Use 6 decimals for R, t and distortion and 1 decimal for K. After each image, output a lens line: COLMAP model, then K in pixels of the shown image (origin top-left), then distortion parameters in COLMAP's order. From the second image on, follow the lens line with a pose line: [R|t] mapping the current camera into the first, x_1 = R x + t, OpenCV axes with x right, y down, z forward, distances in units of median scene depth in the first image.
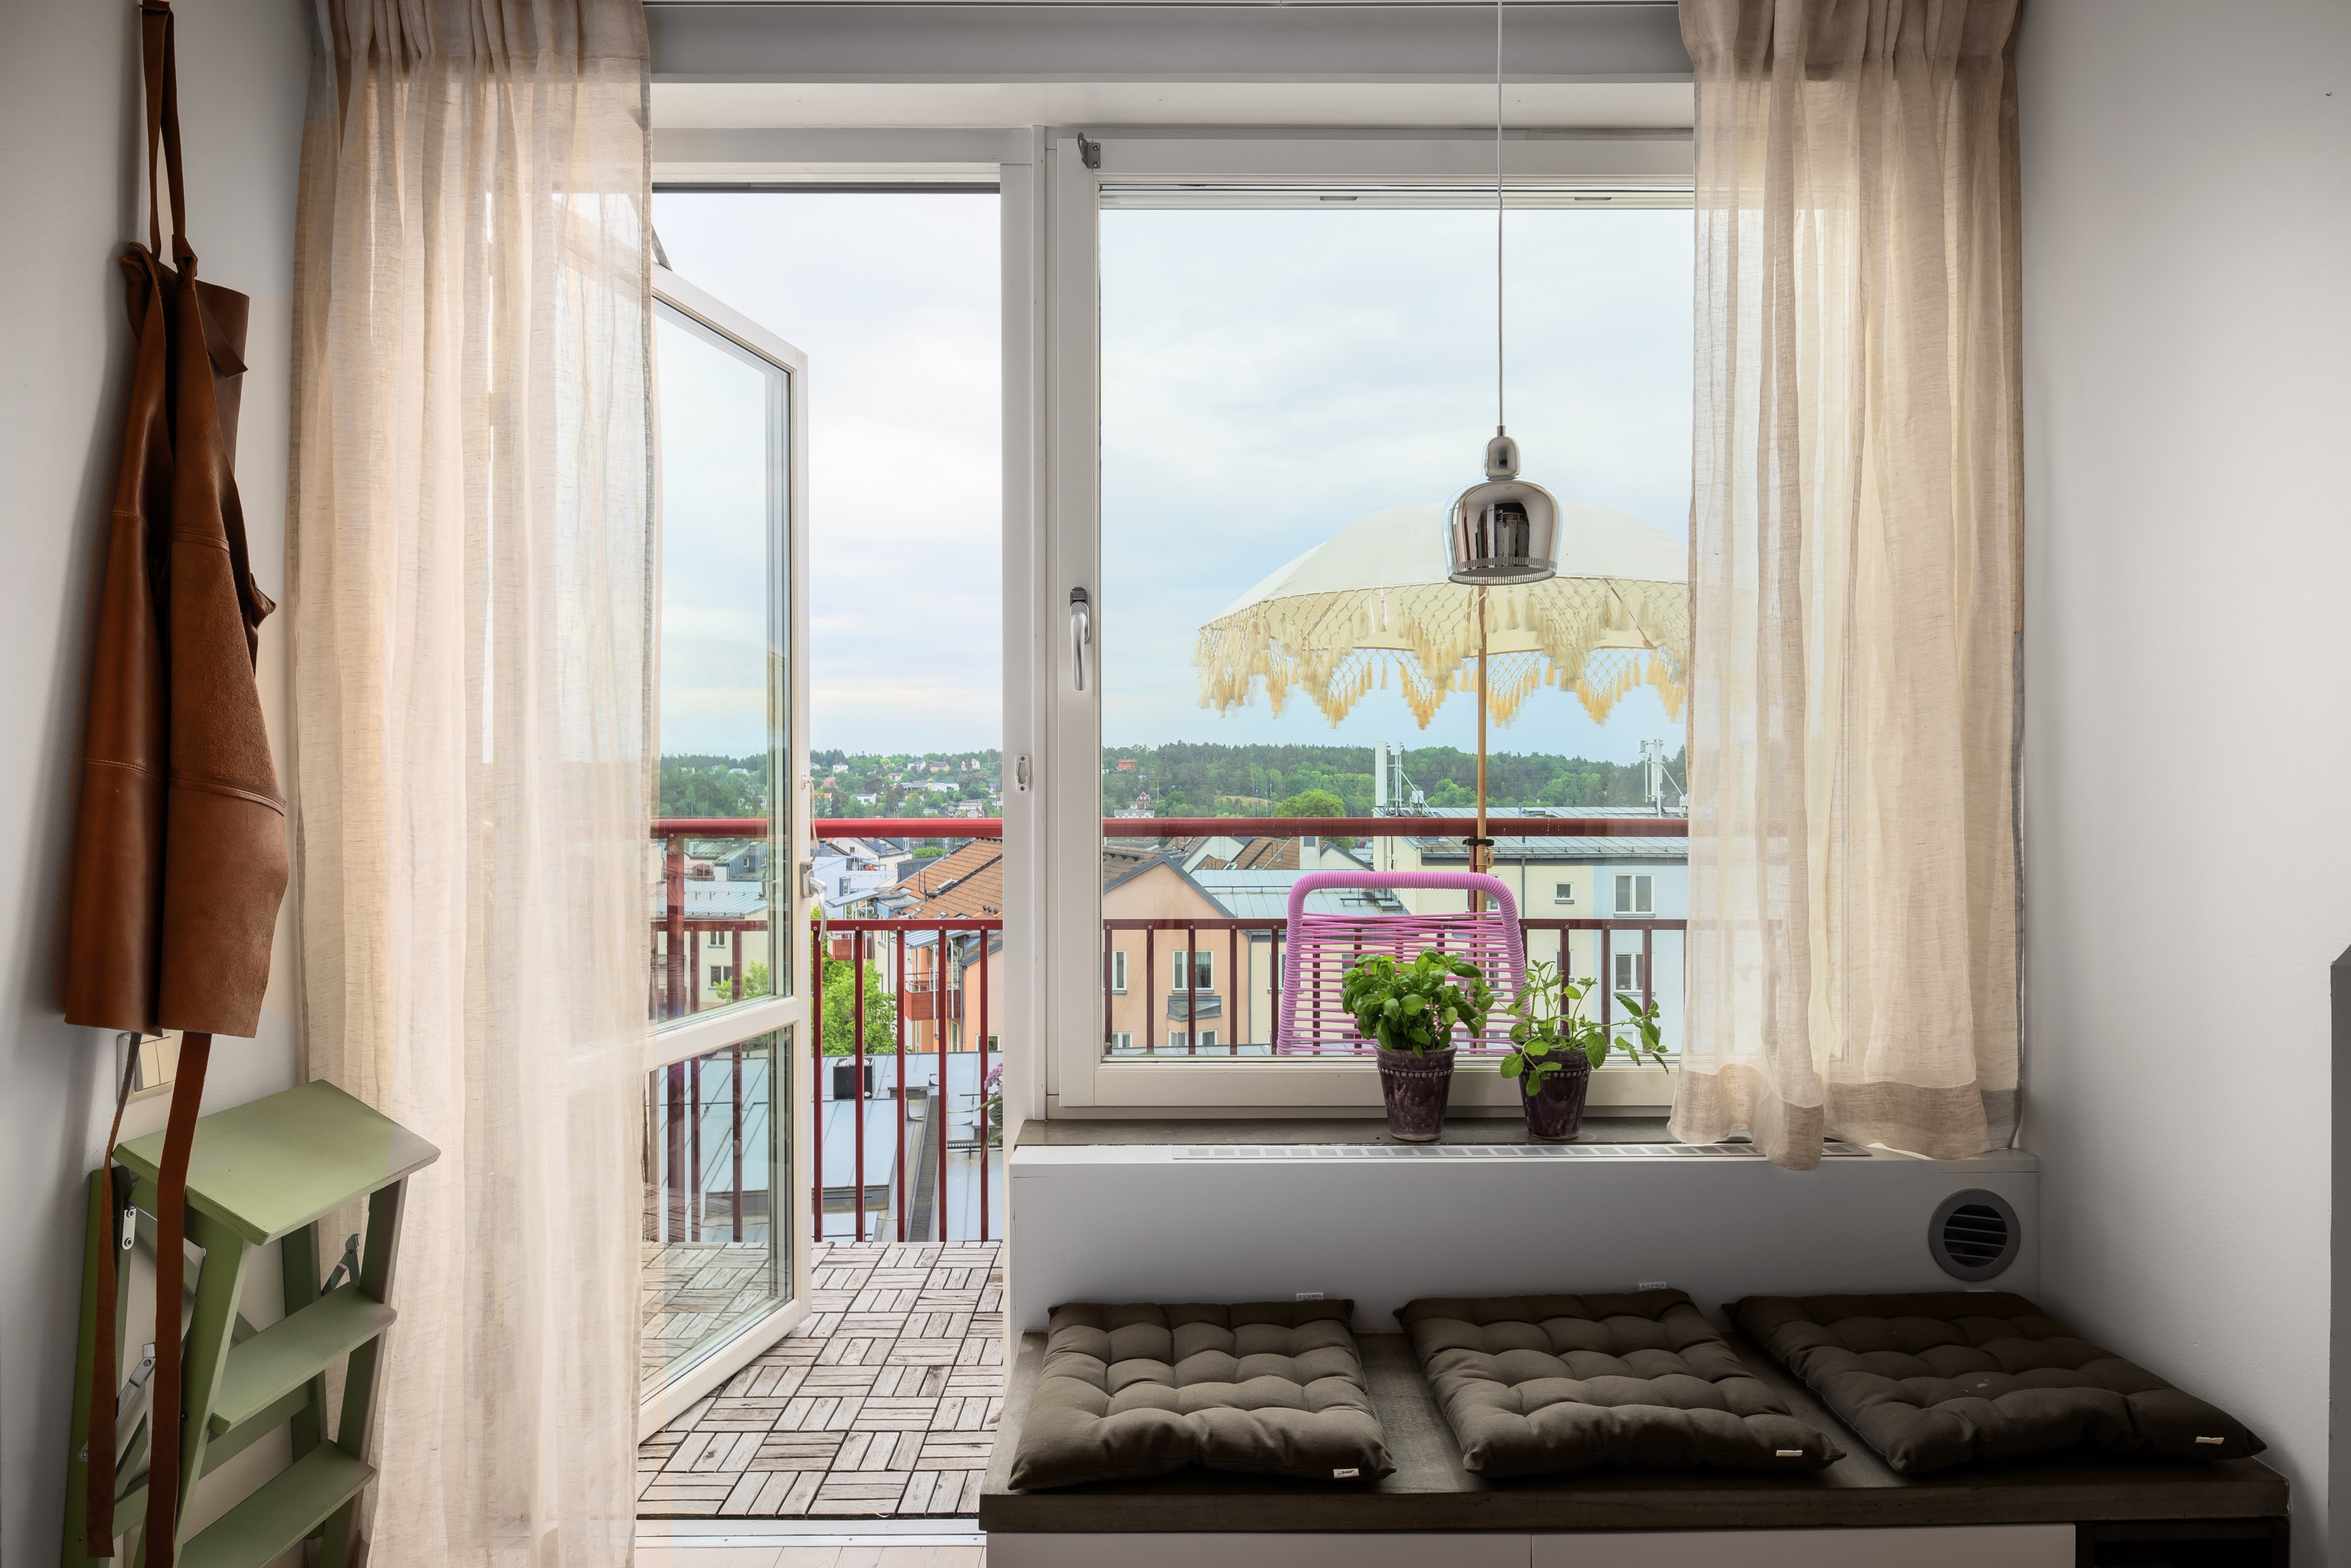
lens RADIAL K [[1339.4, 0, 1175.5], [0, 1339.4, 784.0], [0, 0, 1]] dist [-0.000808, -0.001389]
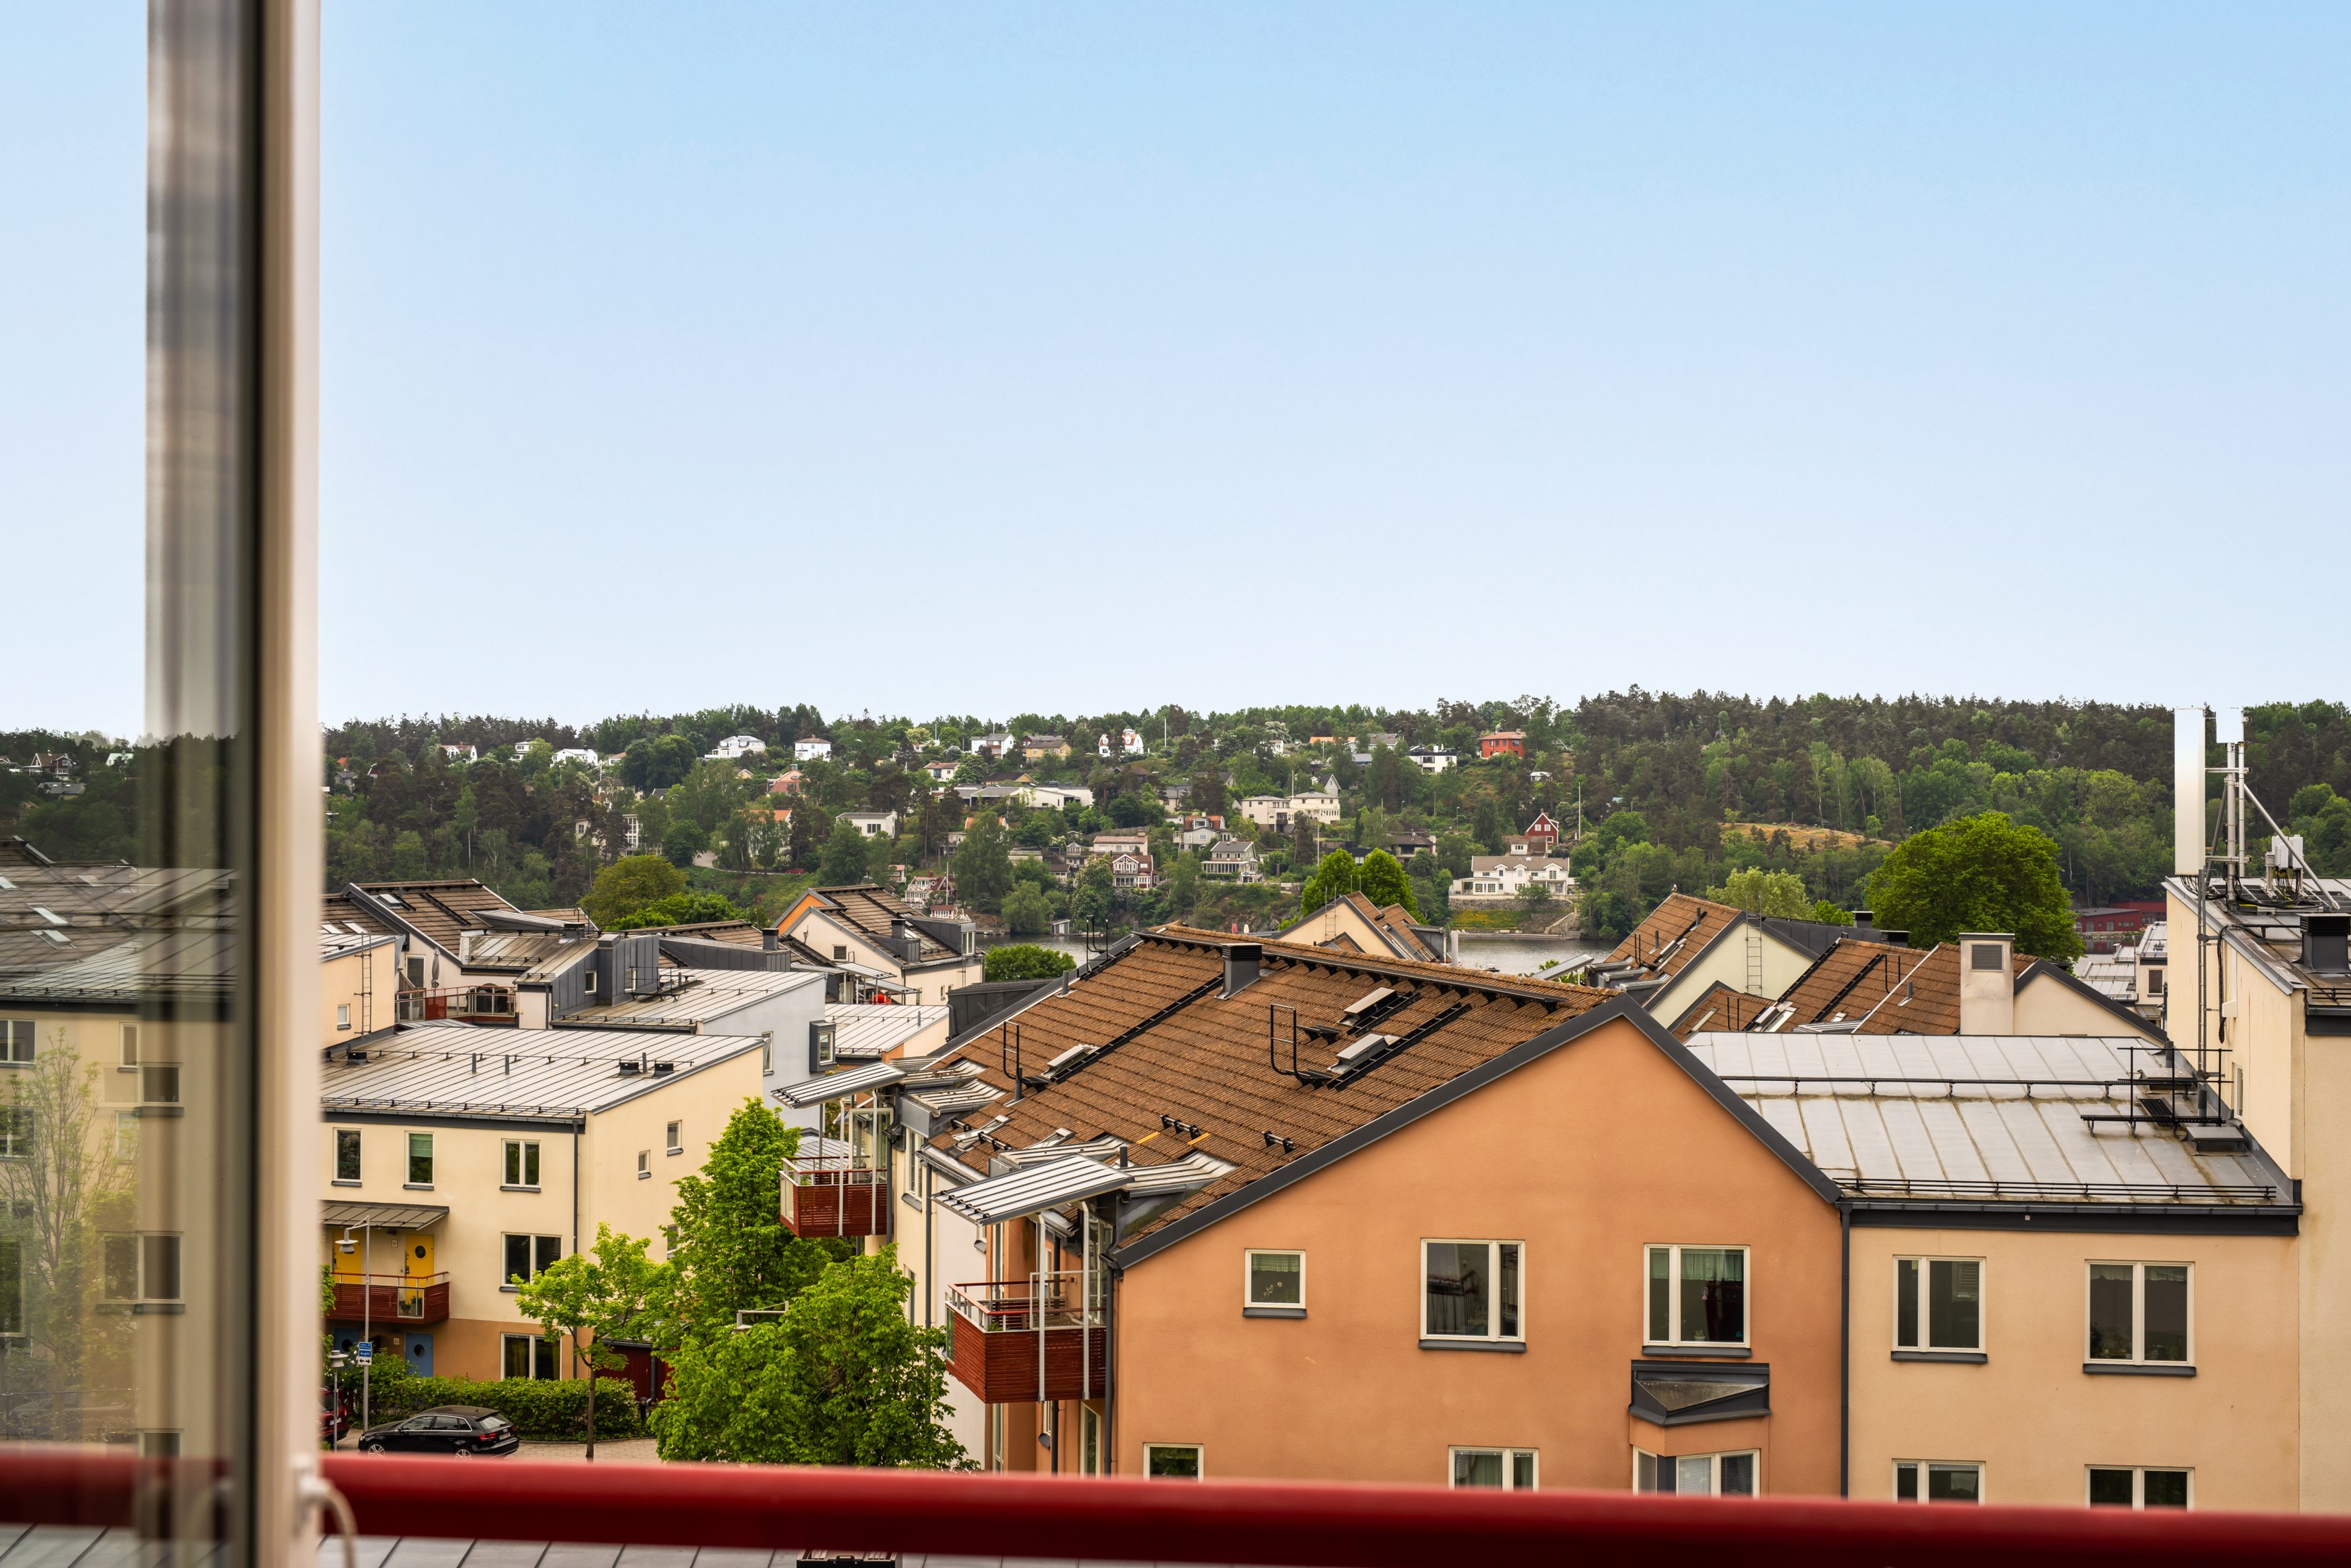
lens RADIAL K [[3288.9, 0, 1171.7], [0, 3288.9, 736.6], [0, 0, 1]] dist [-0.013147, 0.014960]
pose [[0.990710, 0.004653, -0.135910, -0.008855], [-0.006876, 0.999850, -0.015890, -0.007325], [0.135816, 0.016676, 0.990594, 0.029599]]
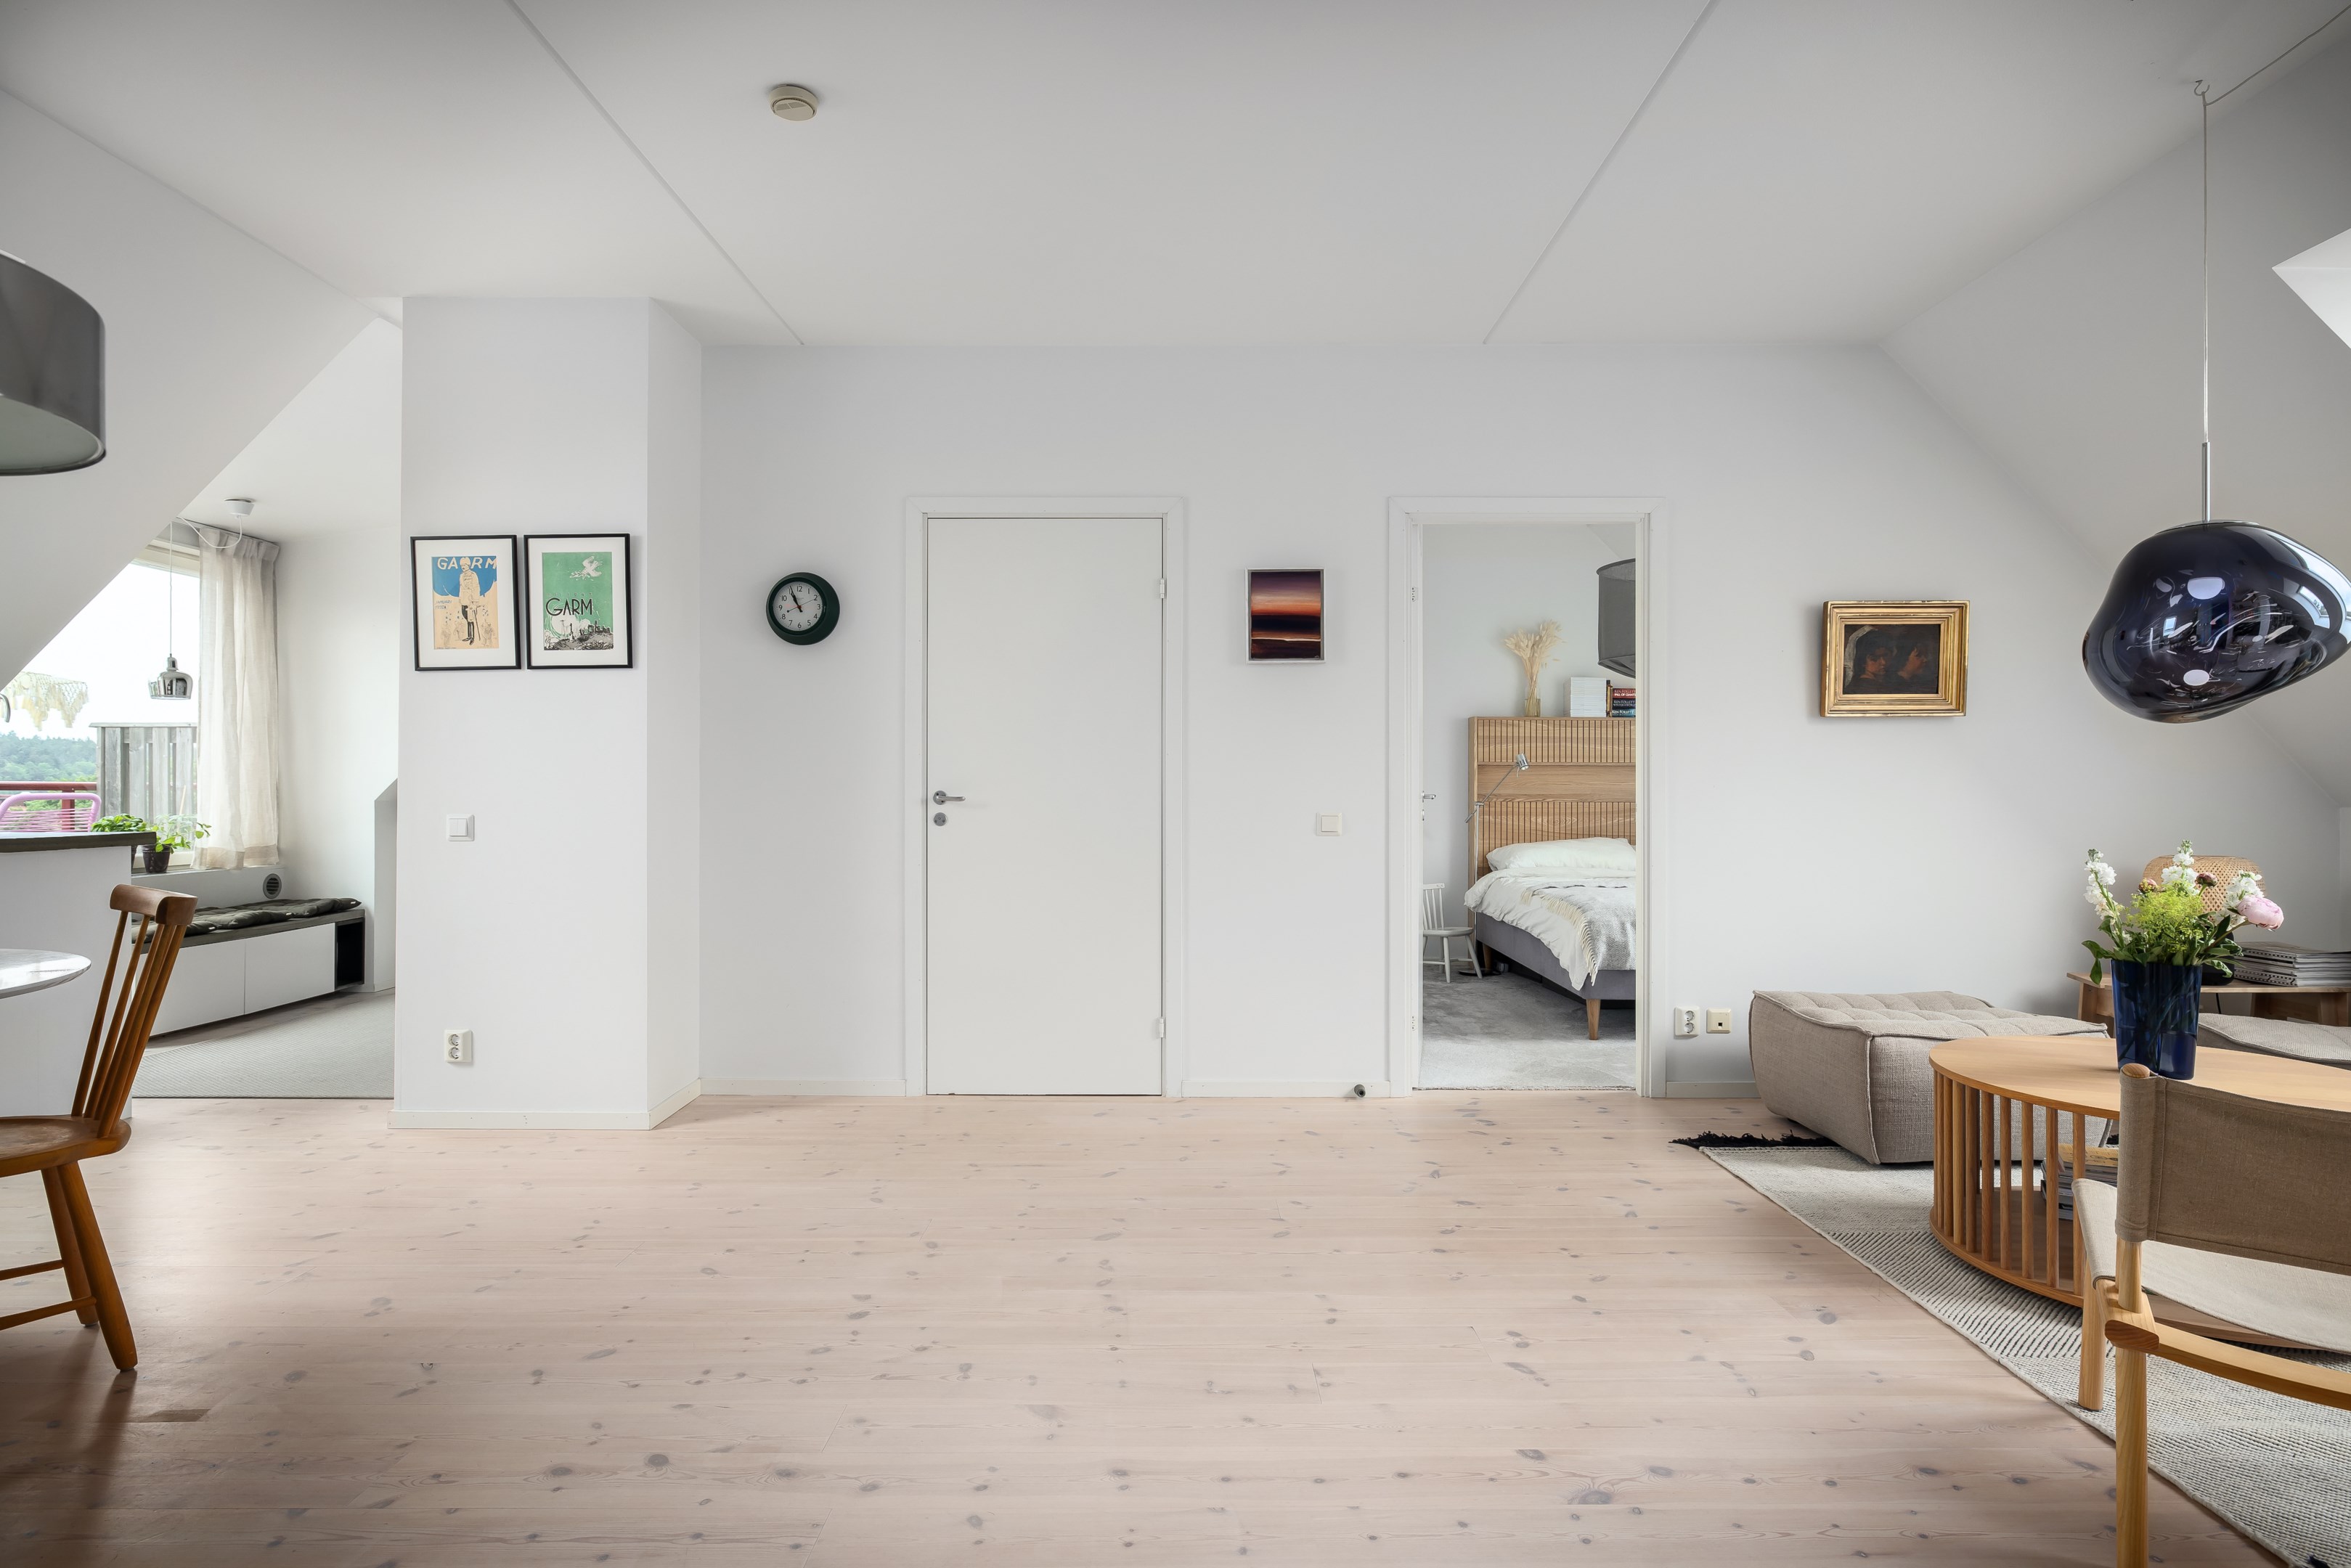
lens RADIAL K [[1238.5, 0, 1187.0], [0, 1238.5, 782.6], [0, 0, 1]] dist [-0.002891, -0.000500]
pose [[0.003119, 0.008650, 0.999958, -2.456384], [-0.001783, 0.999961, -0.008644, 0.066874], [-0.999994, -0.001756, 0.003134, -1.342045]]
